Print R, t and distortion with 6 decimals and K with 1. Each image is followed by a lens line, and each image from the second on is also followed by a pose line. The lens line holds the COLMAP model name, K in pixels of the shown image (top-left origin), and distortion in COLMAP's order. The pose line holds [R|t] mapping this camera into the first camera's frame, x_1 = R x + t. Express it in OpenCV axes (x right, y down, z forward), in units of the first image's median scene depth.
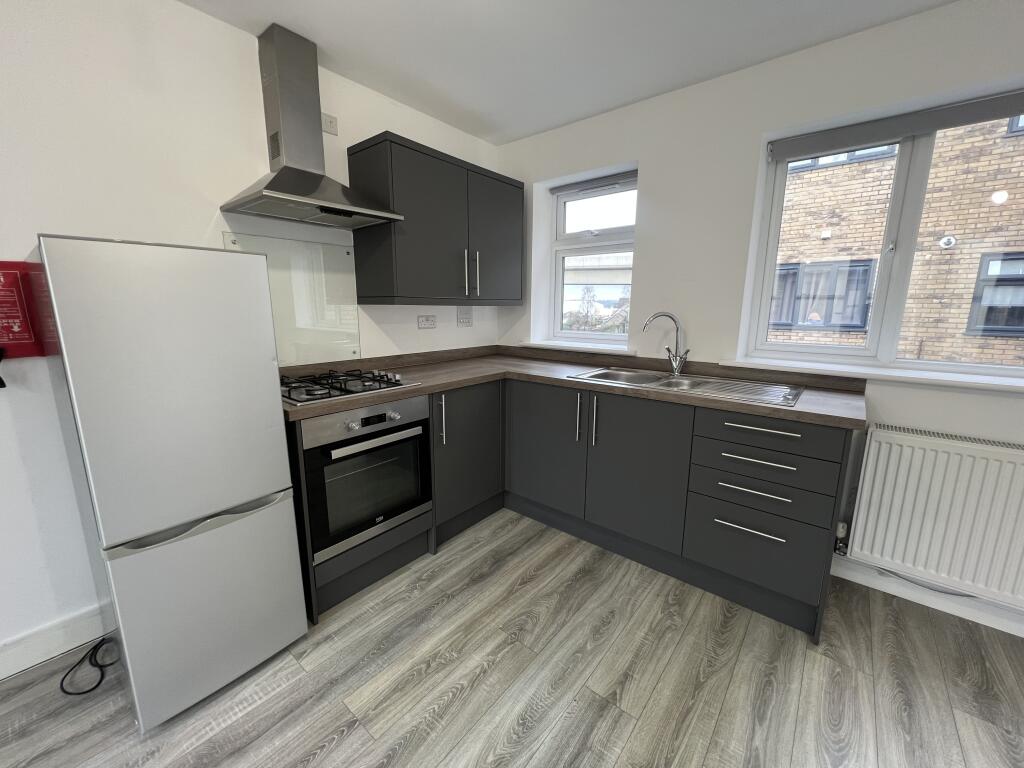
lens RADIAL K [[410.2, 0, 509.7], [0, 410.2, 385.7], [0, 0, 1]] dist [-0.000940, 0.000046]
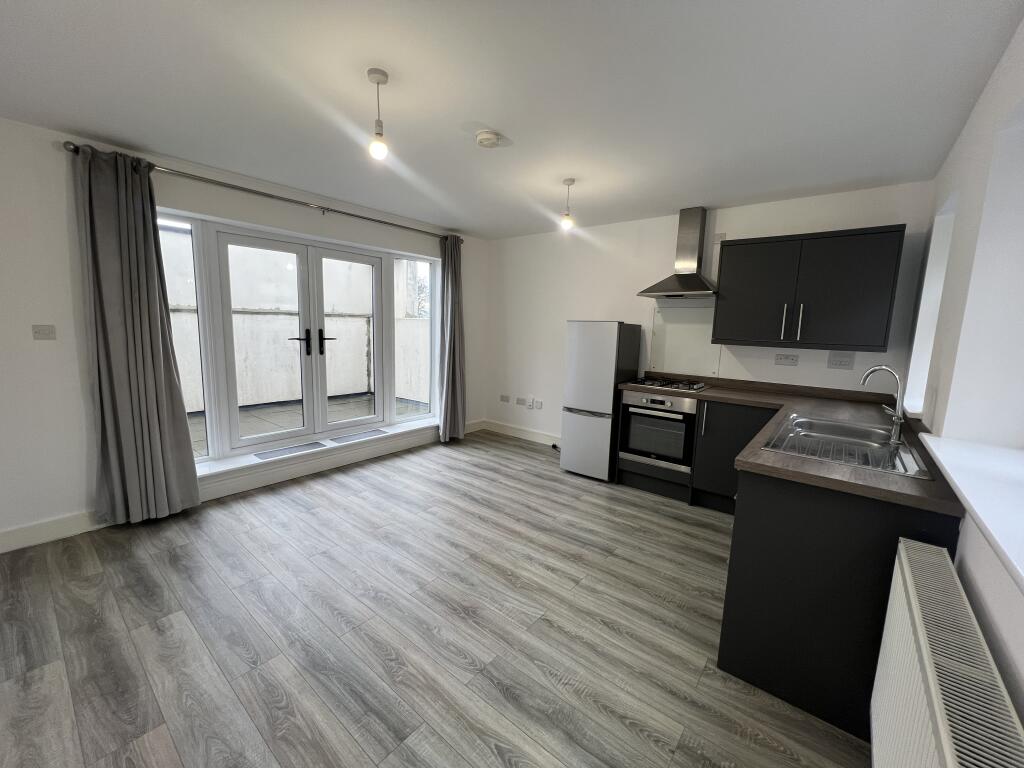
lens RADIAL K [[410.2, 0, 510.2], [0, 410.2, 379.0], [0, 0, 1]] dist [-0.000940, 0.000046]
pose [[0.008432, 0.130001, -0.991478, 1.710990], [-0.217961, 0.967912, 0.125057, -0.122278], [0.975921, 0.215049, 0.036497, 0.257548]]
